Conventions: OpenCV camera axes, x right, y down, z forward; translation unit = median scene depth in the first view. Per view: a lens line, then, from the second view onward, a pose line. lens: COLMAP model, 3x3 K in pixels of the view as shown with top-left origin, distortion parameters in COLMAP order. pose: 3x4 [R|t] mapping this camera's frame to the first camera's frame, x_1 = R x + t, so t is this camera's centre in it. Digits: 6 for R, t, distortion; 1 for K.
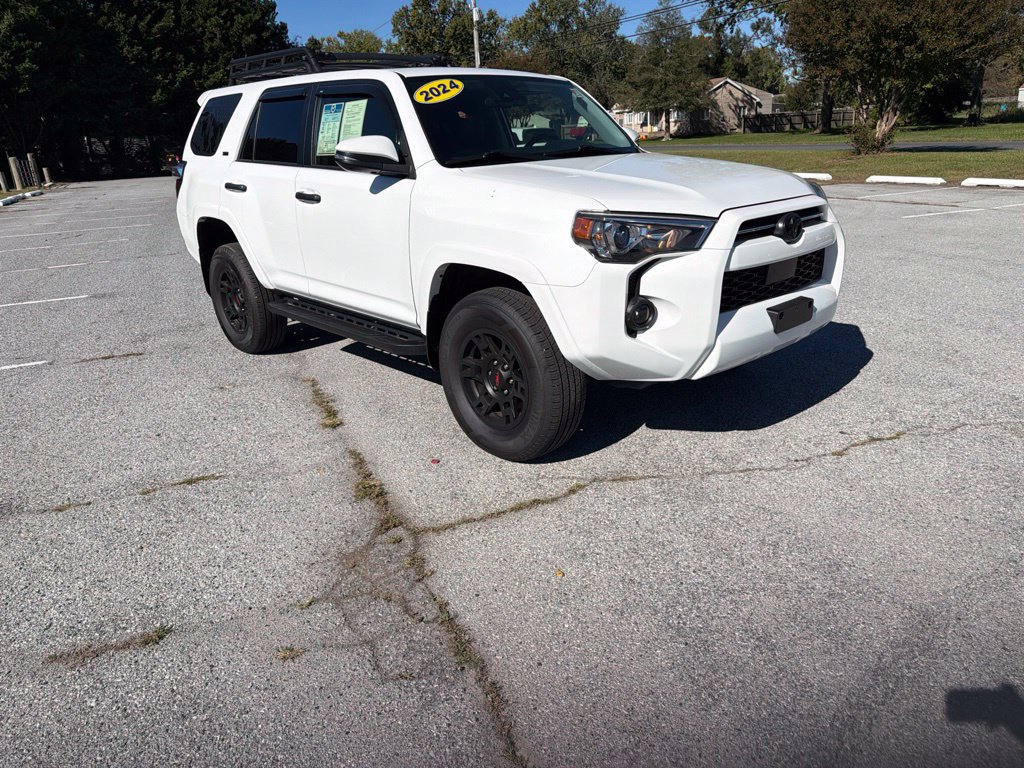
lens RADIAL K [[733.8, 0, 510.8], [0, 733.8, 375.0], [0, 0, 1]] dist [0.037619, -0.040516]
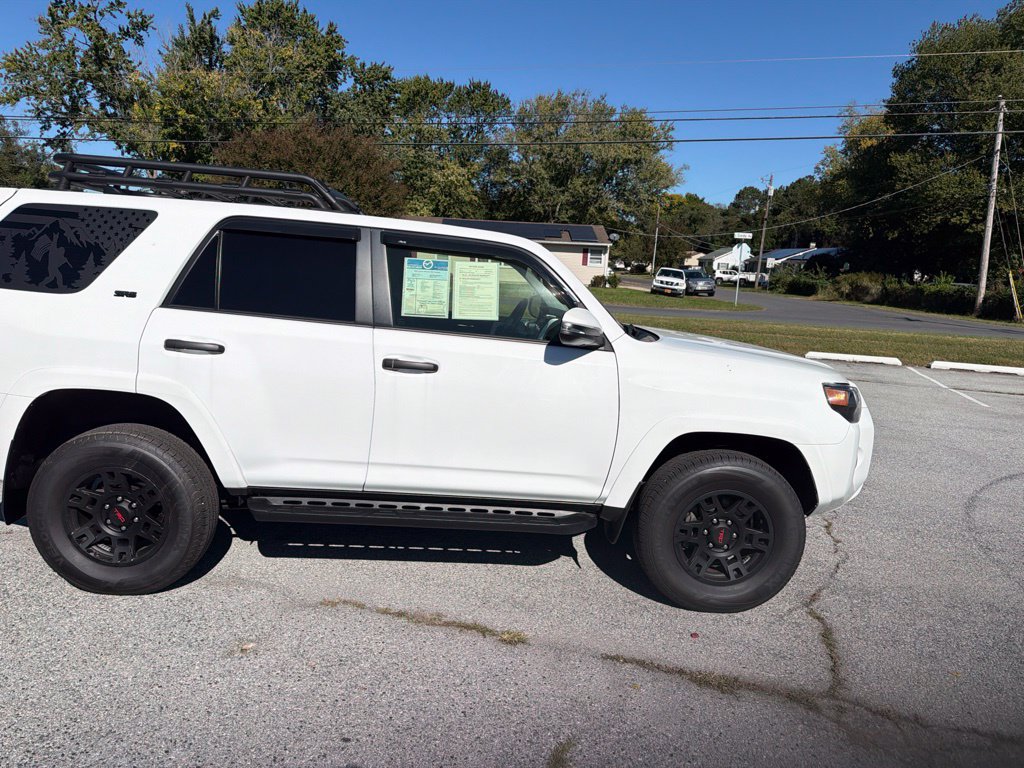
lens RADIAL K [[735.3, 0, 502.1], [0, 735.3, 373.5], [0, 0, 1]] dist [0.104969, -0.137753]
pose [[0.636327, -0.027641, 0.770924, -0.866250], [0.155256, 0.983498, -0.092887, -0.146118], [-0.755635, 0.178797, 0.630117, 0.425306]]
